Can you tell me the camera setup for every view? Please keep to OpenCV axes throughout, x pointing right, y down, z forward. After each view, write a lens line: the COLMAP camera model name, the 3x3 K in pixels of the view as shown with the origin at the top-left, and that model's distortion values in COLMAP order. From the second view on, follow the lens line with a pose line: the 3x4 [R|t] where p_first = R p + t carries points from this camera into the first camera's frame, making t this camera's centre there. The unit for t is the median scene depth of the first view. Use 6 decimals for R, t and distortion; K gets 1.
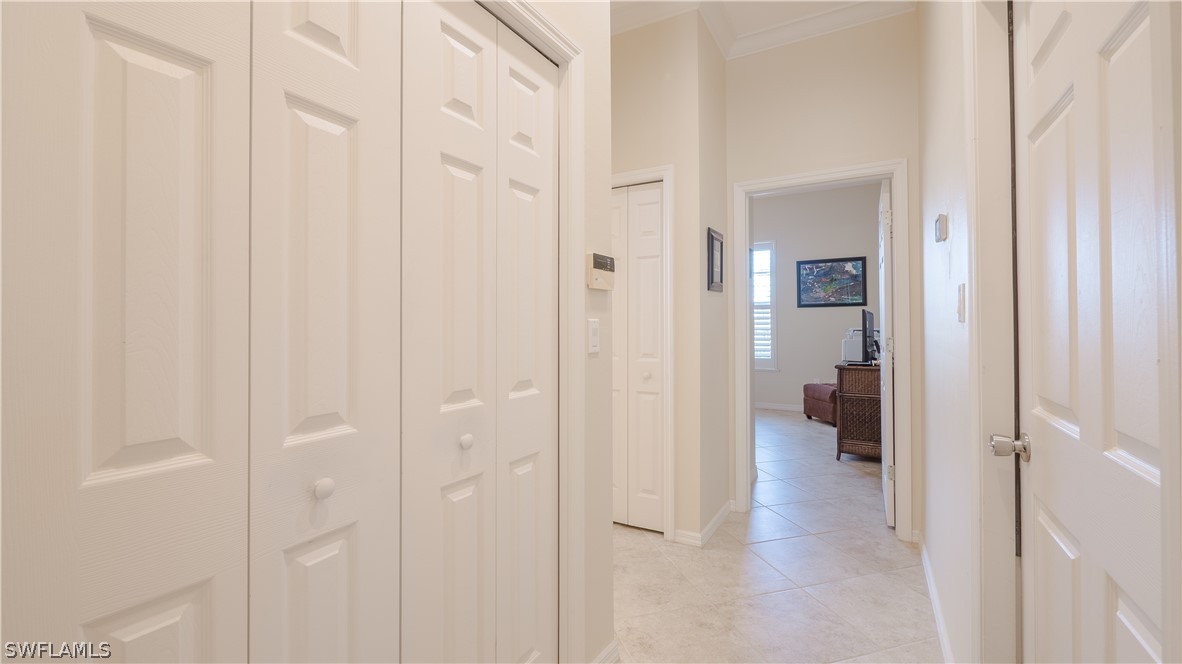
lens RADIAL K [[505.6, 0, 589.3], [0, 505.6, 321.5], [0, 0, 1]] dist [-0.006890, 0.000331]
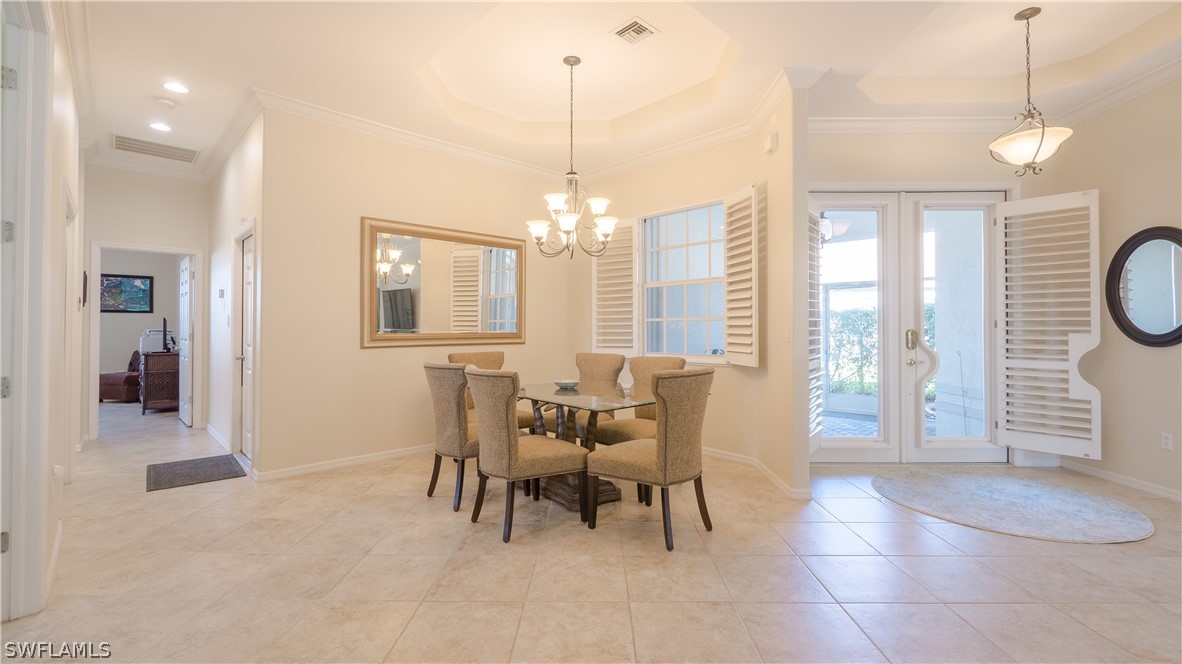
lens RADIAL K [[505.6, 0, 589.3], [0, 505.6, 321.5], [0, 0, 1]] dist [-0.006890, 0.000331]
pose [[0.291891, 0.019352, 0.956256, -0.428075], [-0.015507, 0.999760, -0.015499, -0.006615], [-0.956326, -0.010305, 0.292121, -0.550006]]
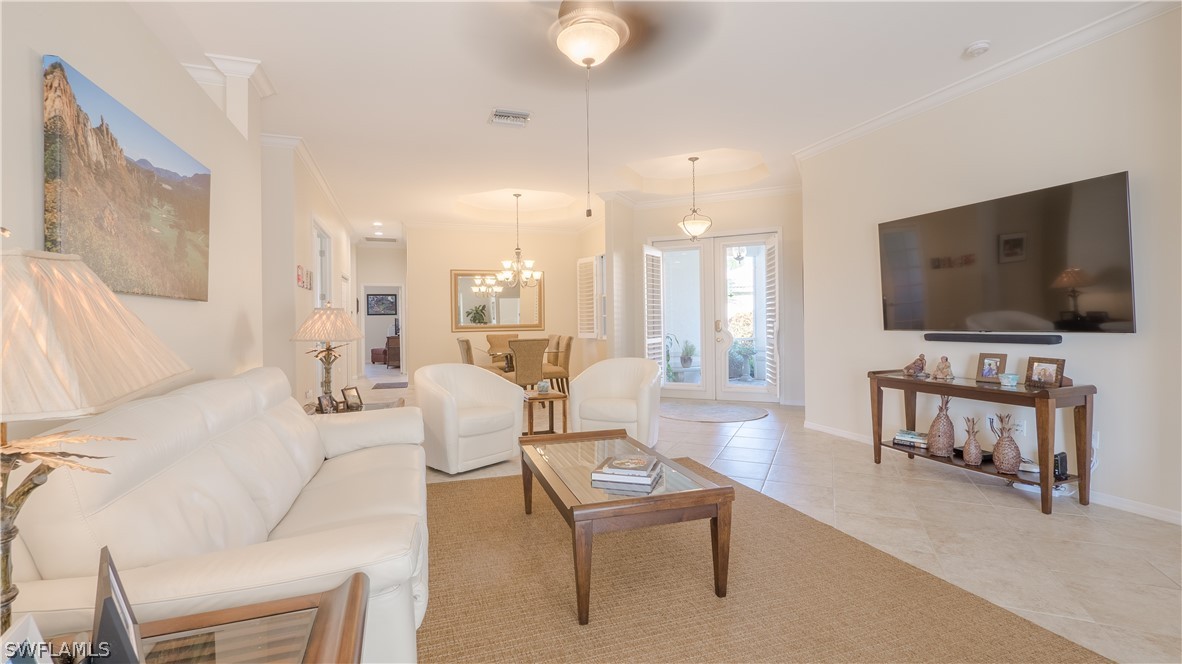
lens RADIAL K [[505.6, 0, 589.3], [0, 505.6, 321.5], [0, 0, 1]] dist [-0.006890, 0.000331]
pose [[0.649279, -0.002072, 0.760548, -0.722113], [-0.002077, 0.999988, 0.004498, -0.014522], [-0.760548, -0.004500, 0.649267, -1.329269]]
